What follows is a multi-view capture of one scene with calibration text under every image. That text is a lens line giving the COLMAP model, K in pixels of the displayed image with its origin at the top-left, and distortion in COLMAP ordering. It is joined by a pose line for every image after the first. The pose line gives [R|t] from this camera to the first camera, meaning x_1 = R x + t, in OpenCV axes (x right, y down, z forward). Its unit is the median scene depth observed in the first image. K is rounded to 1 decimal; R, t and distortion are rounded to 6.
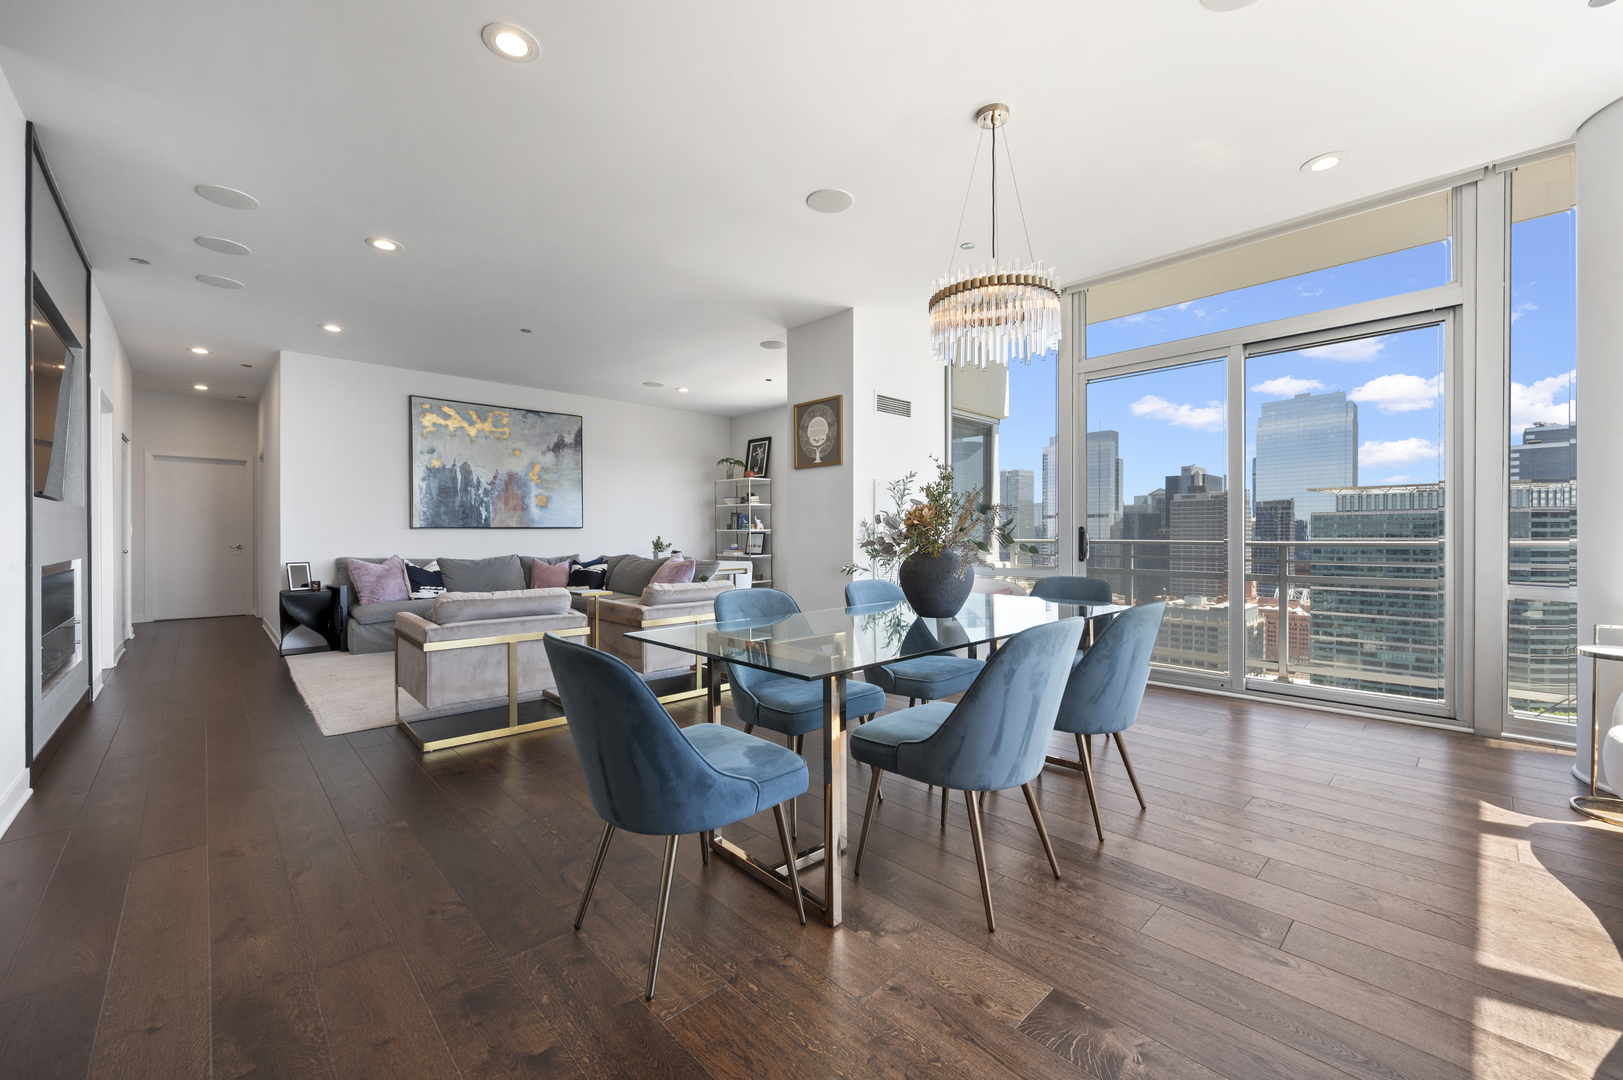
lens RADIAL K [[646.2, 0, 810.9], [0, 646.2, 534.5], [0, 0, 1]] dist [-0.002444, 0.000398]
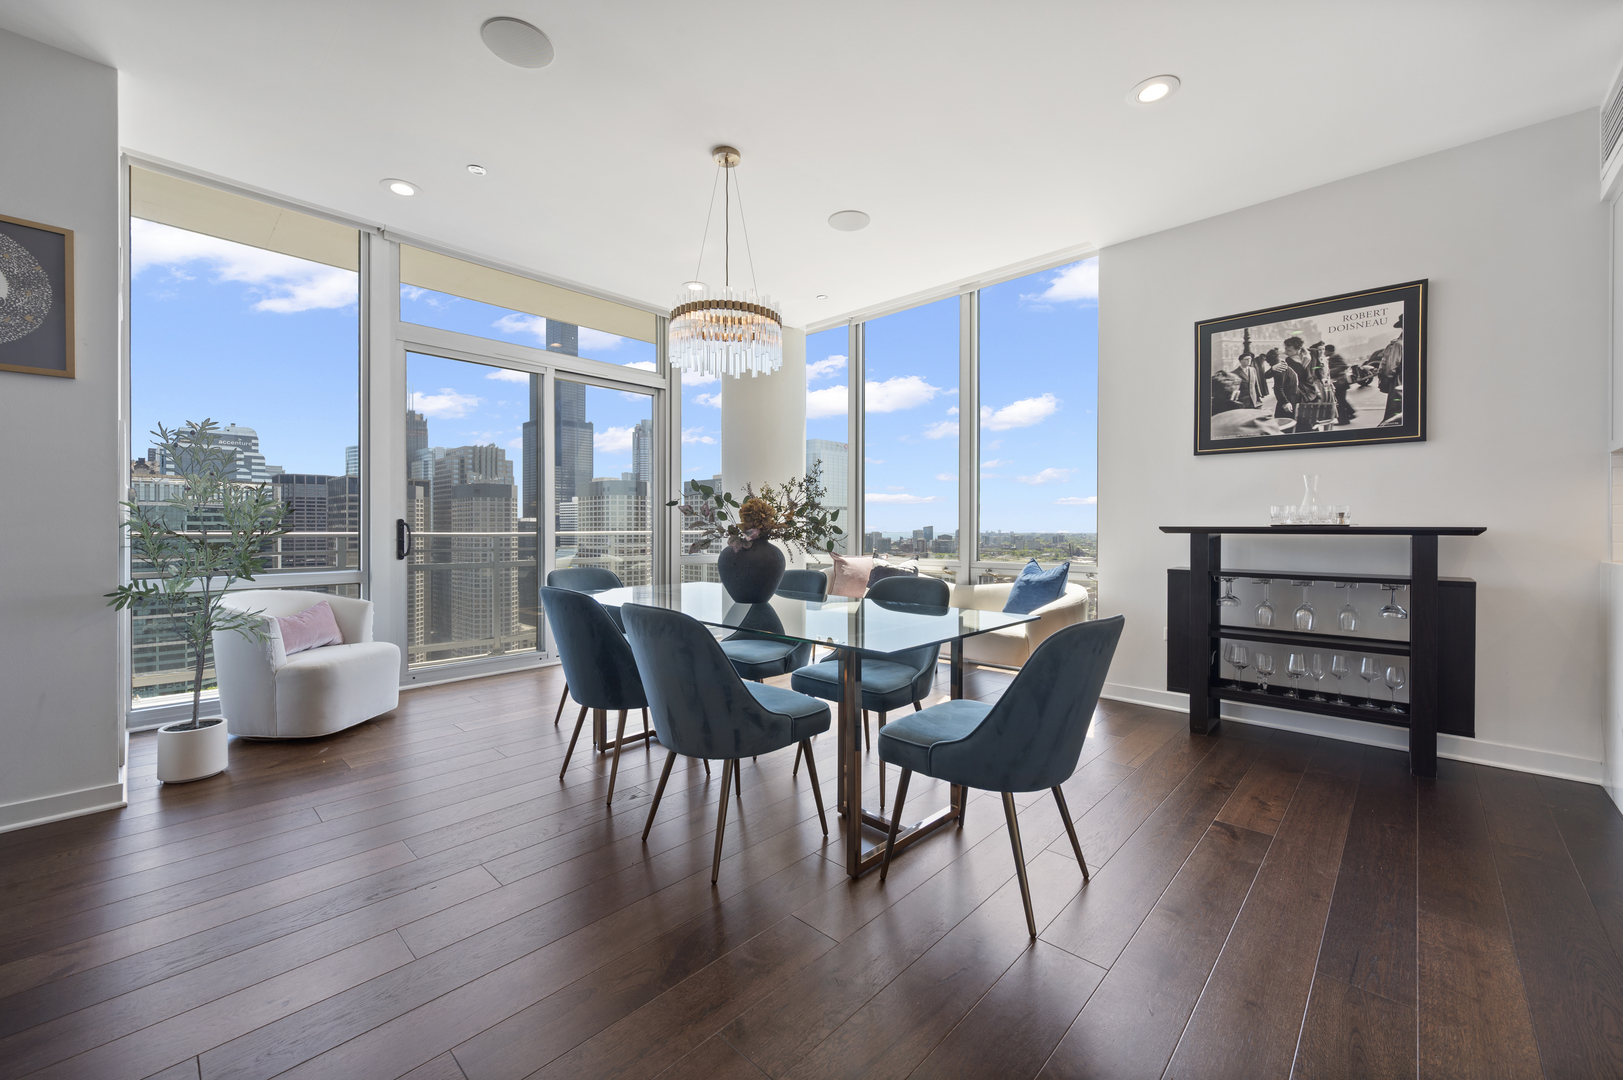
lens RADIAL K [[646.2, 0, 818.8], [0, 646.2, 532.8], [0, 0, 1]] dist [-0.002444, 0.000398]
pose [[-0.067542, -0.006678, 0.997694, -0.308058], [-0.001646, 0.999977, 0.006582, 0.000305], [-0.997715, -0.001197, -0.067552, 0.325467]]
